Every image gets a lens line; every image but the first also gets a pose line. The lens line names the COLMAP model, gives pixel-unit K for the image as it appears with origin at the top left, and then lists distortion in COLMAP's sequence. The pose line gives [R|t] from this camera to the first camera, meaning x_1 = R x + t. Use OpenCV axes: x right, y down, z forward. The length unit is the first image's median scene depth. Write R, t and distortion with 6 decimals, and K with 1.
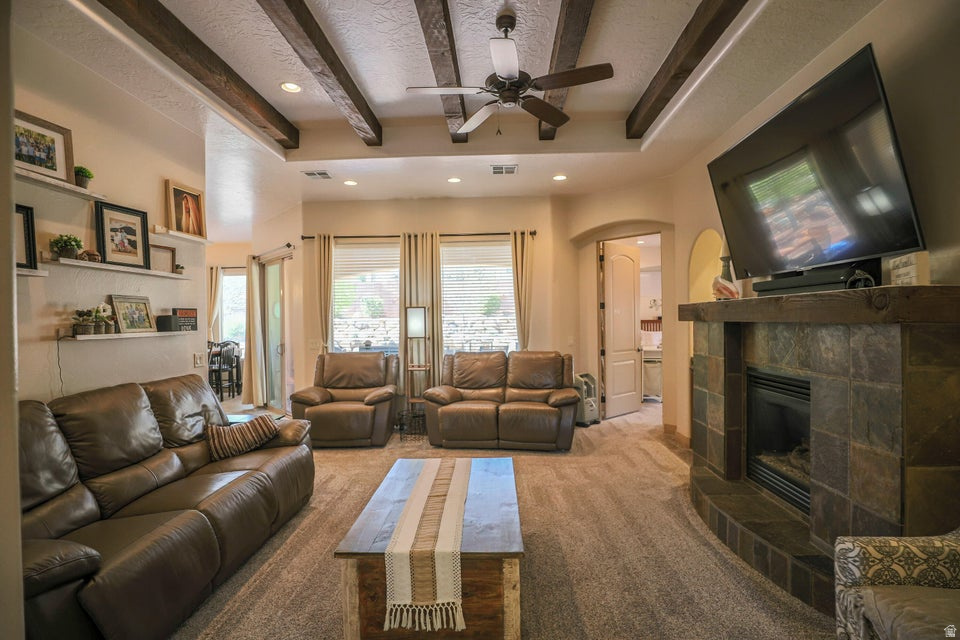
lens RADIAL K [[467.4, 0, 480.0], [0, 467.4, 320.0], [0, 0, 1]] dist [-0.025281, 0.001446]
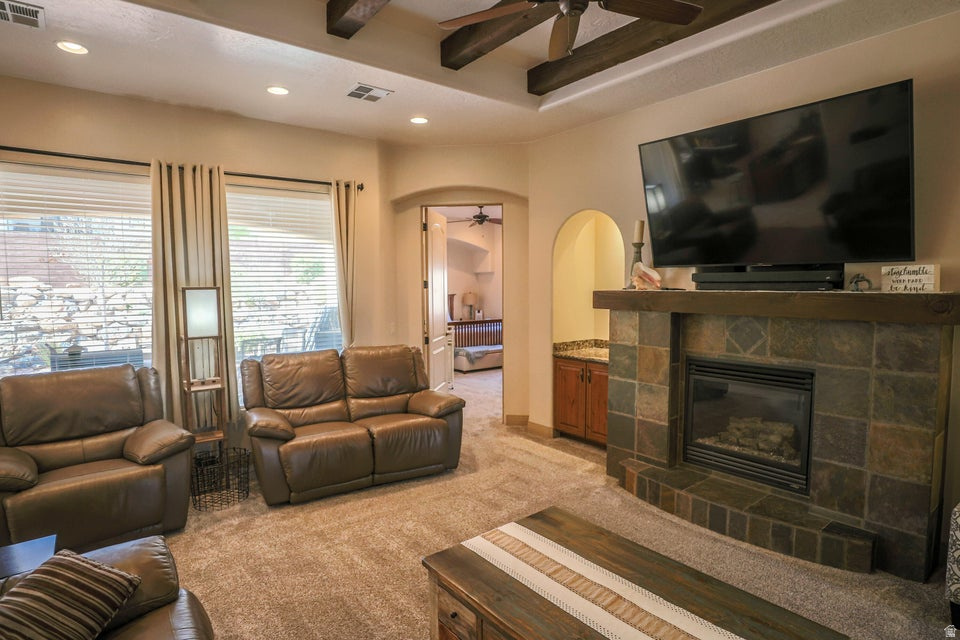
lens RADIAL K [[520.9, 0, 480.0], [0, 520.9, 320.0], [0, 0, 1]] dist [-0.028797, 0.001178]
pose [[0.763290, -0.039547, 0.644844, -0.437419], [-0.001070, 0.998046, 0.062475, -0.041786], [-0.646055, -0.048376, 0.761756, 0.371864]]
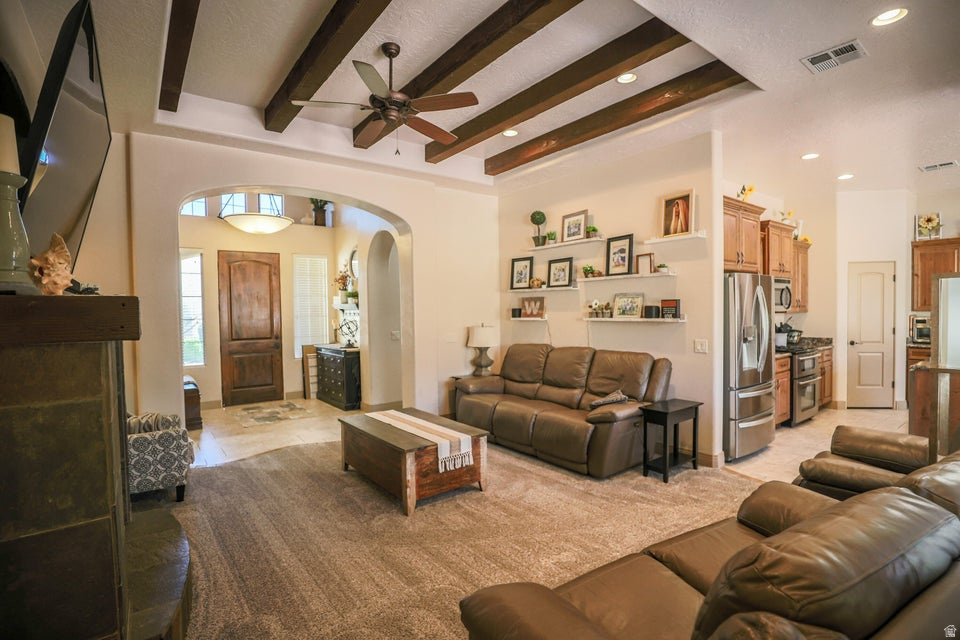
lens RADIAL K [[467.4, 0, 480.0], [0, 467.4, 320.0], [0, 0, 1]] dist [-0.025281, 0.001446]
pose [[-0.771915, 0.037465, -0.634621, 0.478882], [0.022764, 0.999251, 0.031302, -0.019996], [0.635318, 0.009716, -0.772189, 1.544394]]
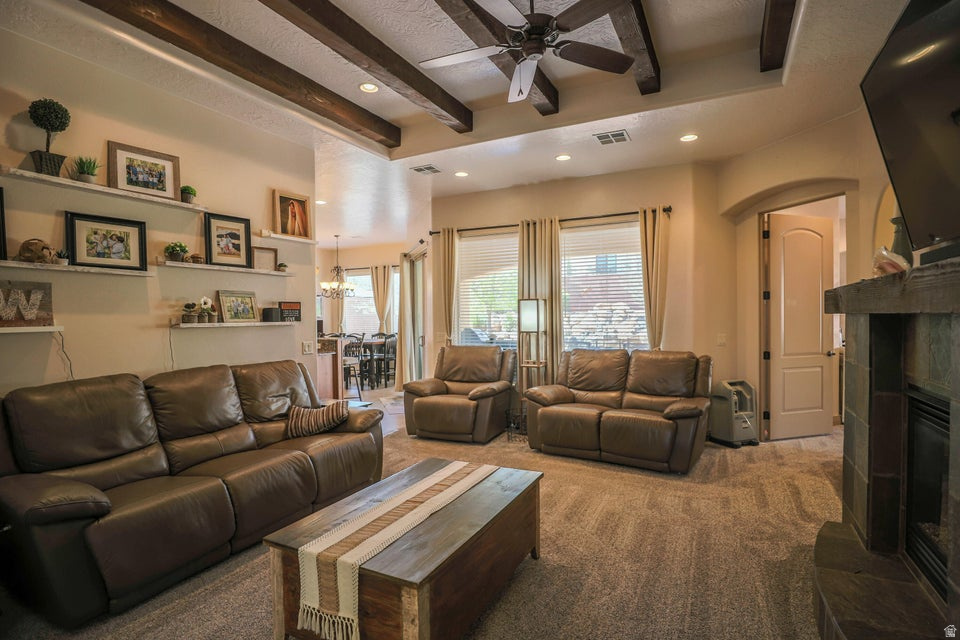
lens RADIAL K [[481.5, 0, 480.0], [0, 481.5, 320.0], [0, 0, 1]] dist [-0.038741, 0.012889]
pose [[0.906452, 0.006774, -0.422254, 0.267978], [-0.002360, 0.999937, 0.010973, 0.005301], [0.422302, -0.008950, 0.906411, 0.128175]]
